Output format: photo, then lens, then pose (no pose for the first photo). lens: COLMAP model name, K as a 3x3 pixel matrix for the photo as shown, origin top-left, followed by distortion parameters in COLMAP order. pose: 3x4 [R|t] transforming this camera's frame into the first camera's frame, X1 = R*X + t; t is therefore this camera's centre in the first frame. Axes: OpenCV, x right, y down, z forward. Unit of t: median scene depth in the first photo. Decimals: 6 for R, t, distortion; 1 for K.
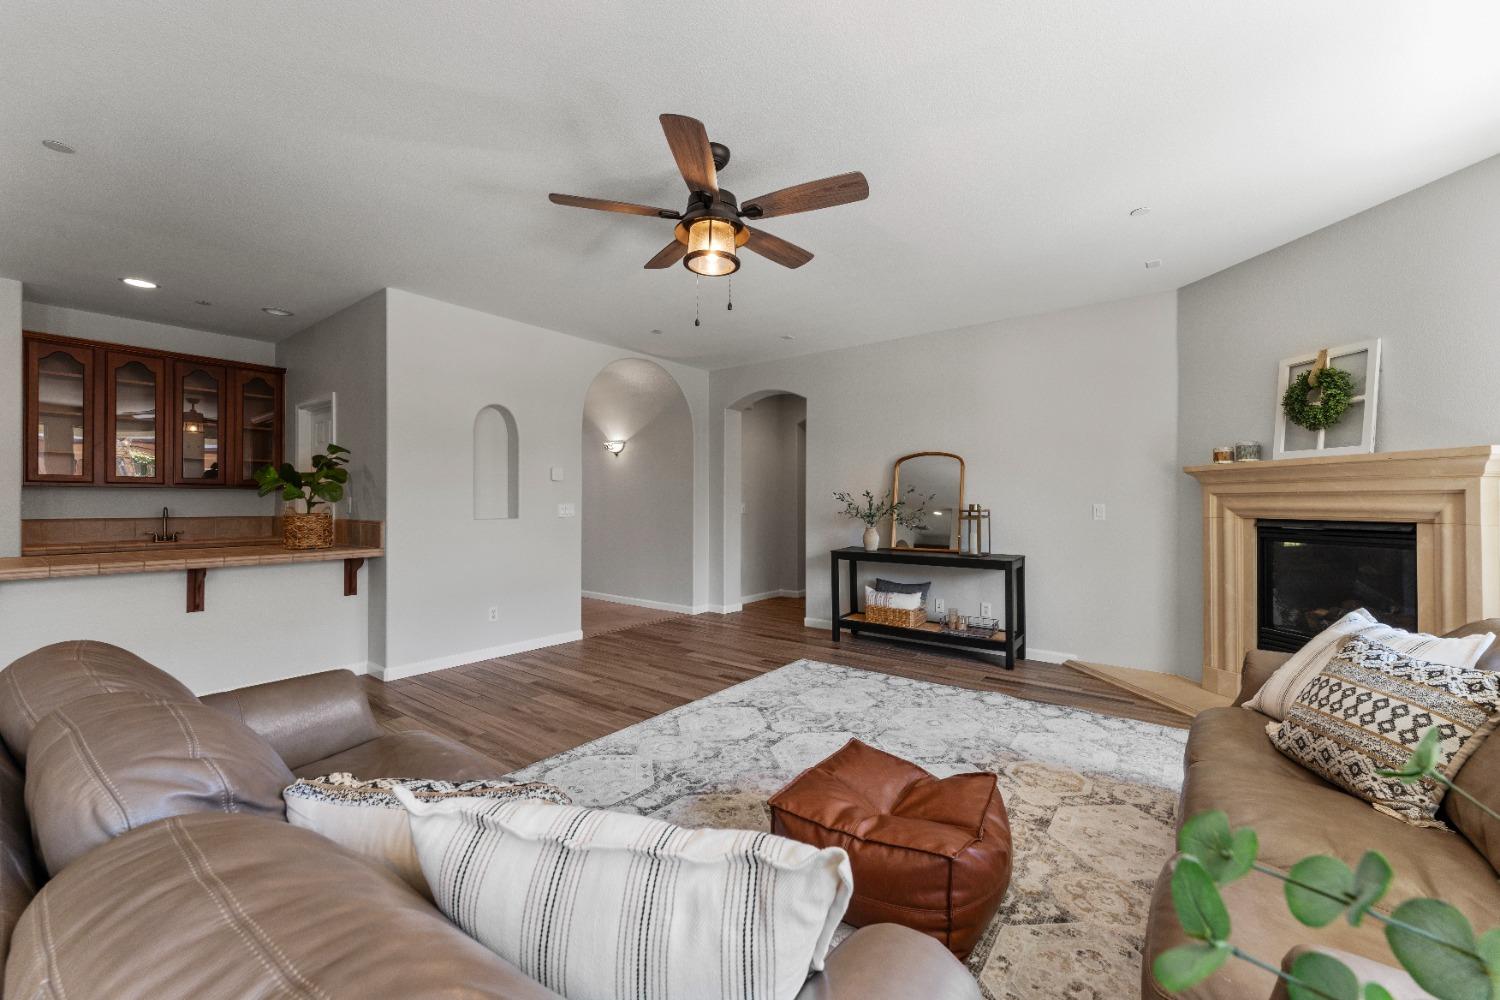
lens RADIAL K [[601.5, 0, 750.0], [0, 601.5, 500.0], [0, 0, 1]] dist [0.000290, 0.000386]
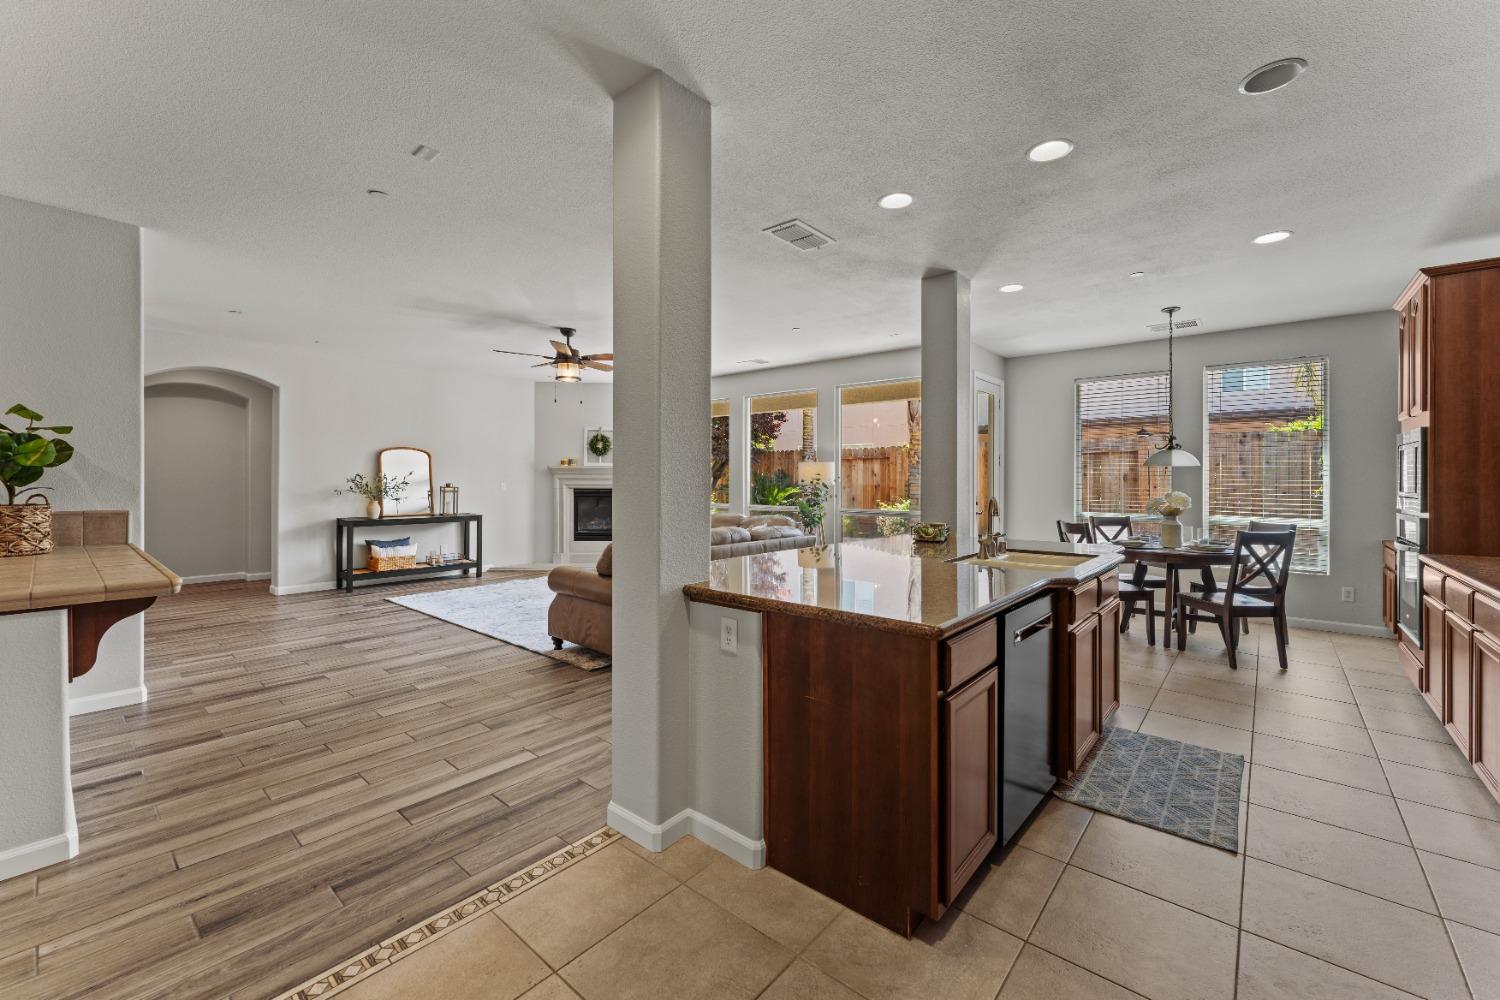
lens RADIAL K [[598.2, 0, 746.6], [0, 598.2, 470.8], [0, 0, 1]] dist [-0.001181, -0.000005]
pose [[0.051495, 0.014073, 0.998574, -1.598821], [-0.011502, 0.999843, -0.013497, -0.017273], [-0.998607, -0.010790, 0.051649, 0.160065]]
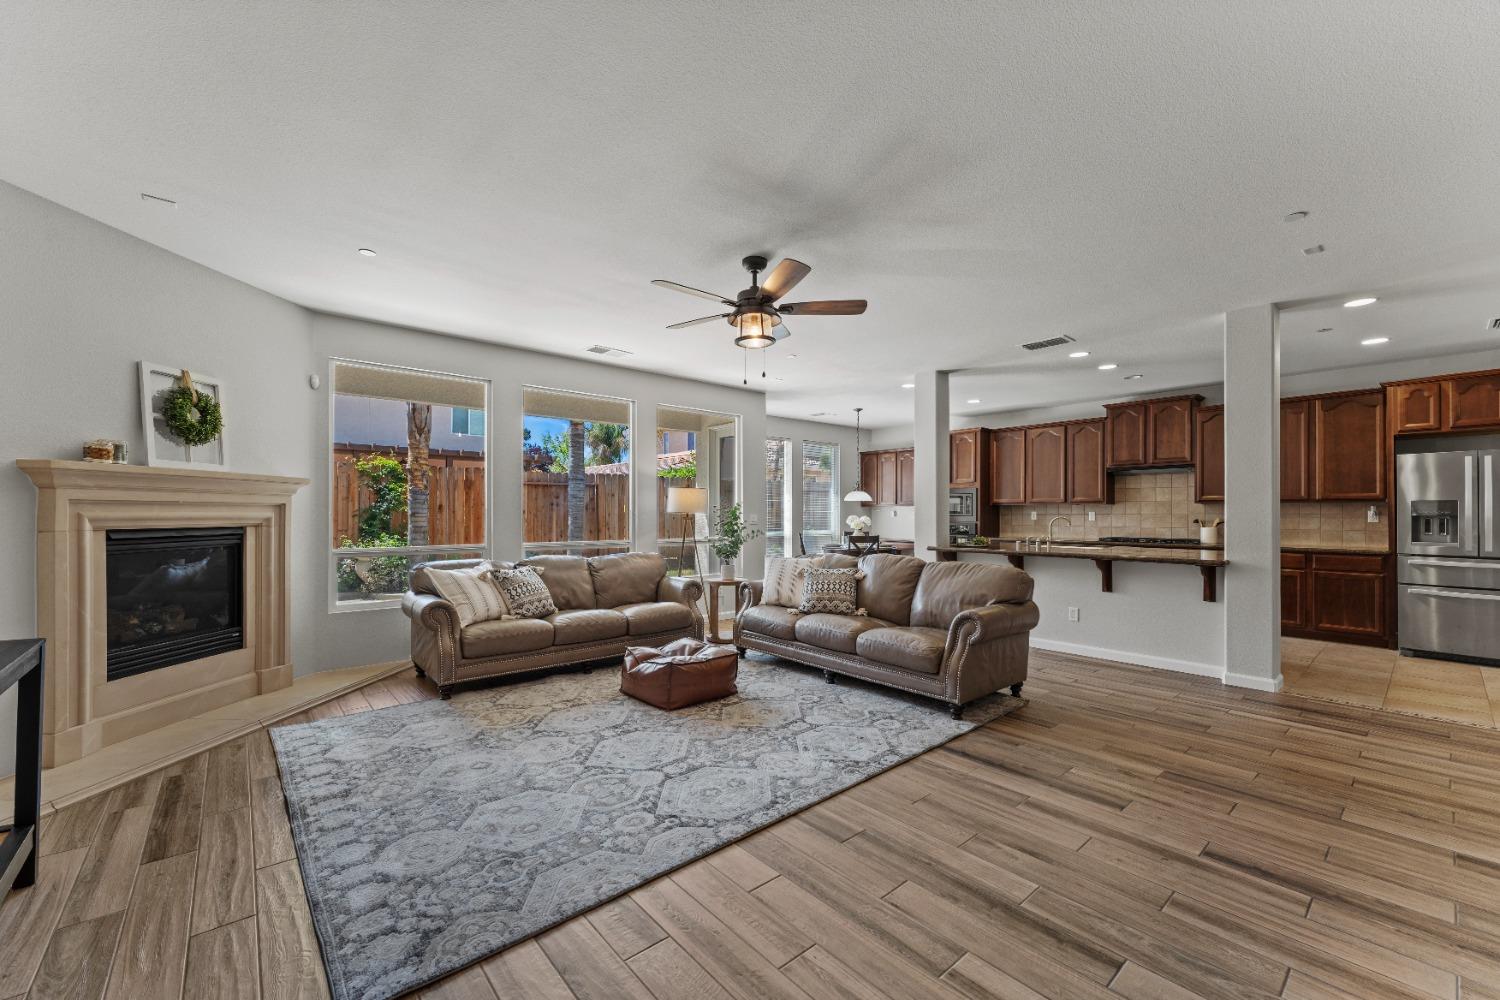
lens RADIAL K [[601.5, 0, 750.0], [0, 601.5, 500.0], [0, 0, 1]] dist [0.000290, 0.000386]
pose [[-0.980350, 0.000841, 0.197265, -0.230804], [-0.004614, 0.999619, -0.027195, 0.007322], [-0.197212, -0.027571, -0.979973, 1.665742]]
